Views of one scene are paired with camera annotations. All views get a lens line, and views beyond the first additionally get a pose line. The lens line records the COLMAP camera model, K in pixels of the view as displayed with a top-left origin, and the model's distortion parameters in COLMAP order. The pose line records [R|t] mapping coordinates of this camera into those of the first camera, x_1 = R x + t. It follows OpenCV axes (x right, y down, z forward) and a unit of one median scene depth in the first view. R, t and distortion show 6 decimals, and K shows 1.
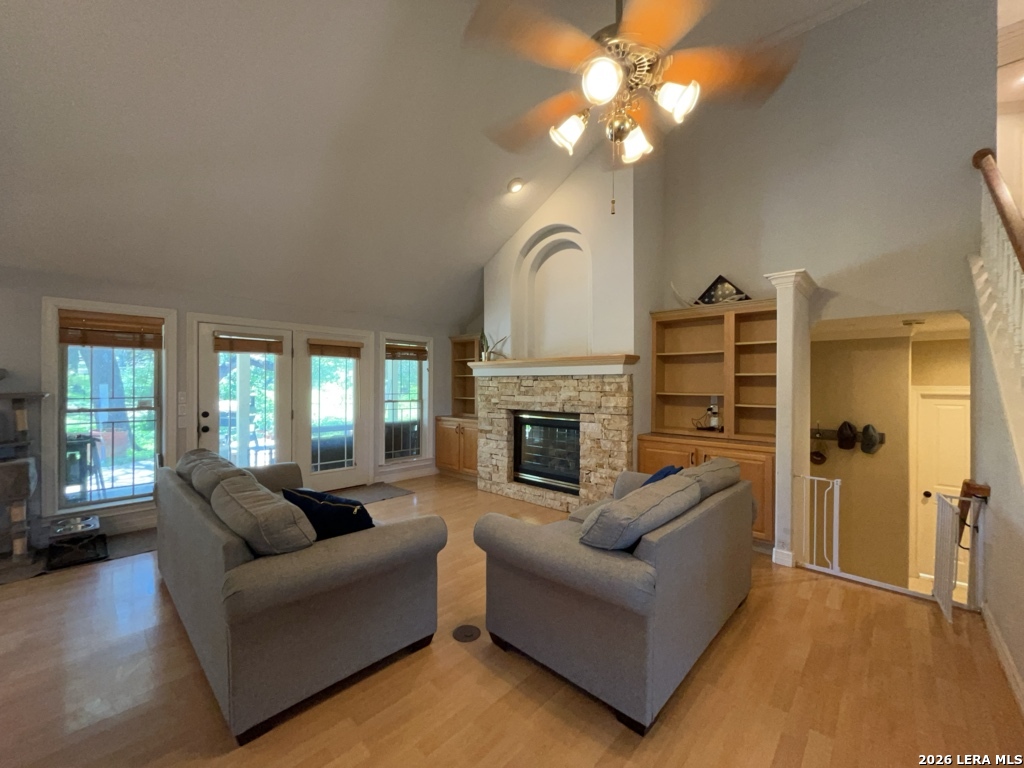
lens RADIAL K [[412.5, 0, 512.0], [0, 412.5, 384.0], [0, 0, 1]] dist [-0.002965, -0.000342]
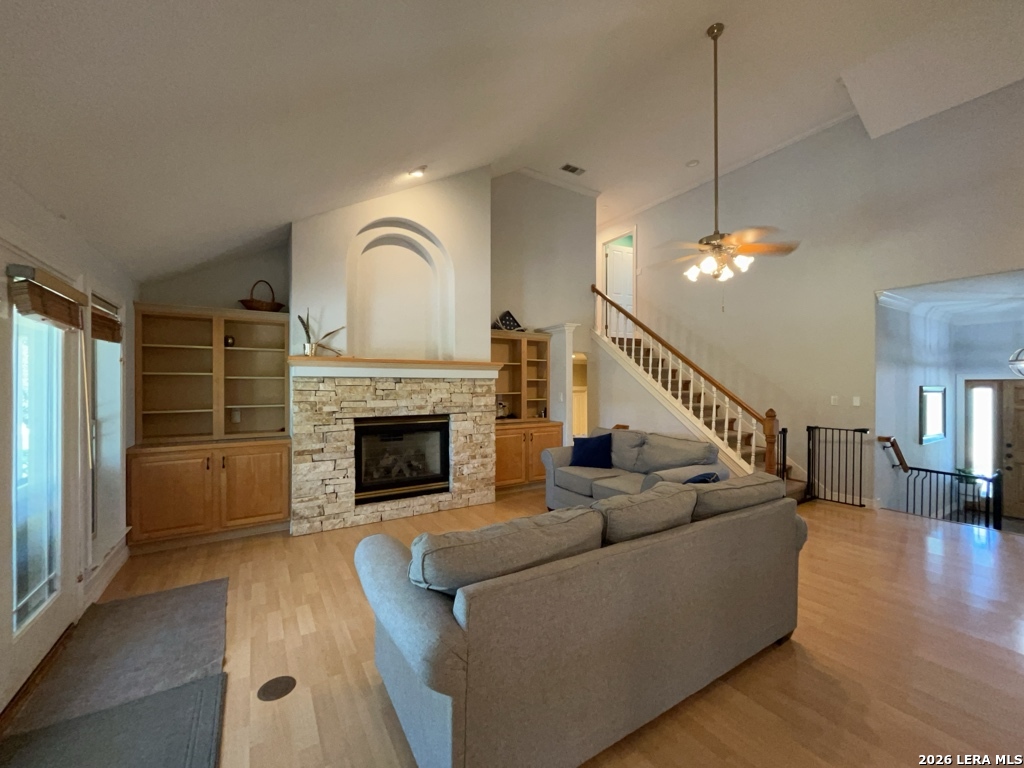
lens RADIAL K [[412.5, 0, 512.0], [0, 412.5, 384.0], [0, 0, 1]] dist [-0.002965, -0.000342]
pose [[0.252343, -0.006864, 0.967613, -0.806398], [-0.003601, 0.999961, 0.008032, -0.015059], [-0.967631, -0.005511, 0.252309, 0.559064]]
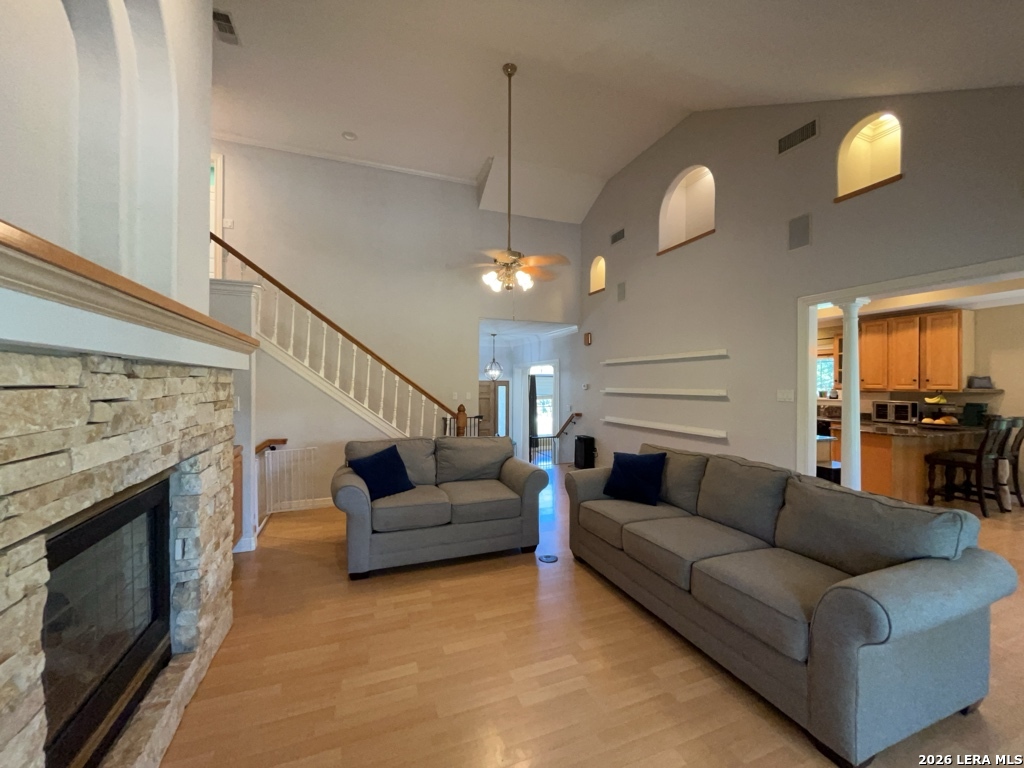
lens RADIAL K [[412.5, 0, 512.0], [0, 412.5, 384.0], [0, 0, 1]] dist [-0.002965, -0.000342]
pose [[-0.906718, -0.014997, 0.421471, -0.305919], [-0.017429, 0.999846, -0.001917, -0.007235], [-0.421377, -0.009084, -0.906840, 1.210689]]
